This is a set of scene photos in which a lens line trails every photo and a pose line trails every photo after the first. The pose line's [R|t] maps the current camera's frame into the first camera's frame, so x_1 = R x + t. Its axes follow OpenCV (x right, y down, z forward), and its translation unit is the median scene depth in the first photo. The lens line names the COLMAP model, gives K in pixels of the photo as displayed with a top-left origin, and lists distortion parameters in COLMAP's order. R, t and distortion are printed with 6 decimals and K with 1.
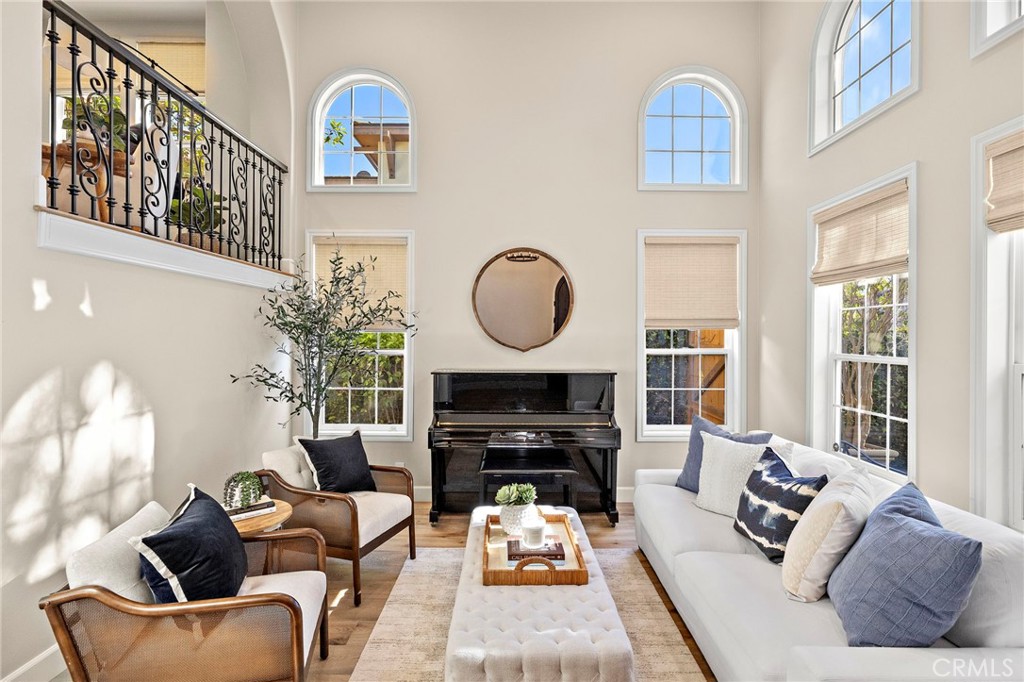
lens RADIAL K [[483.7, 0, 514.9], [0, 483.7, 336.3], [0, 0, 1]] dist [-0.002051, -0.000228]
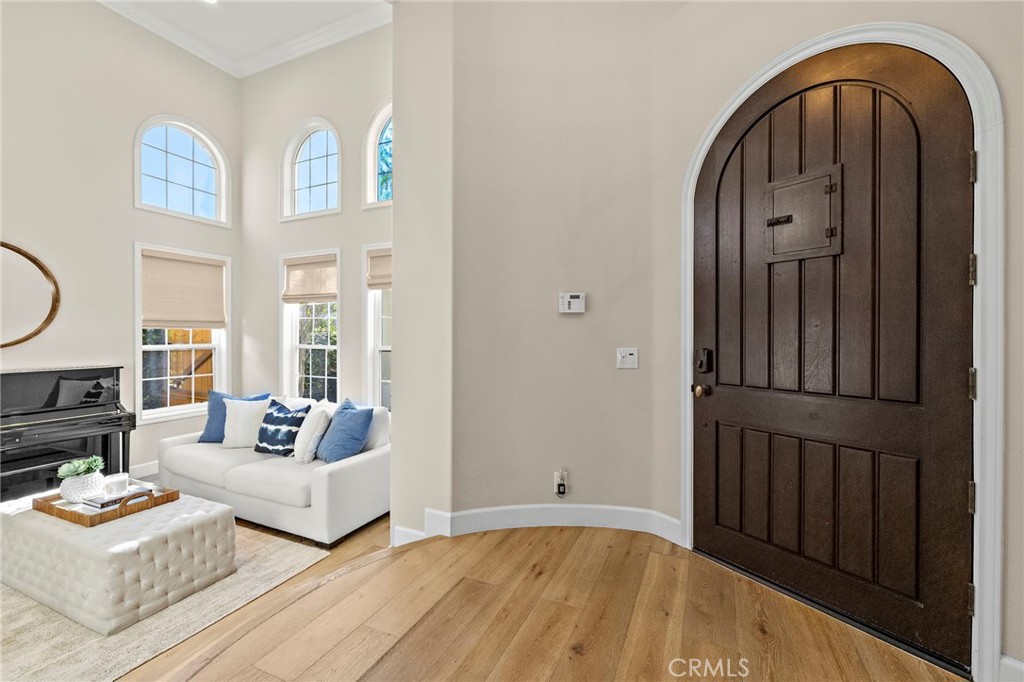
lens RADIAL K [[434.7, 0, 516.6], [0, 434.7, 332.6], [0, 0, 1]] dist [-0.000191, 0.000019]
pose [[0.414352, -0.001118, 0.910116, -0.479739], [-0.000138, 0.999999, 0.001291, -0.009785], [-0.910117, -0.000660, 0.414351, -0.392400]]
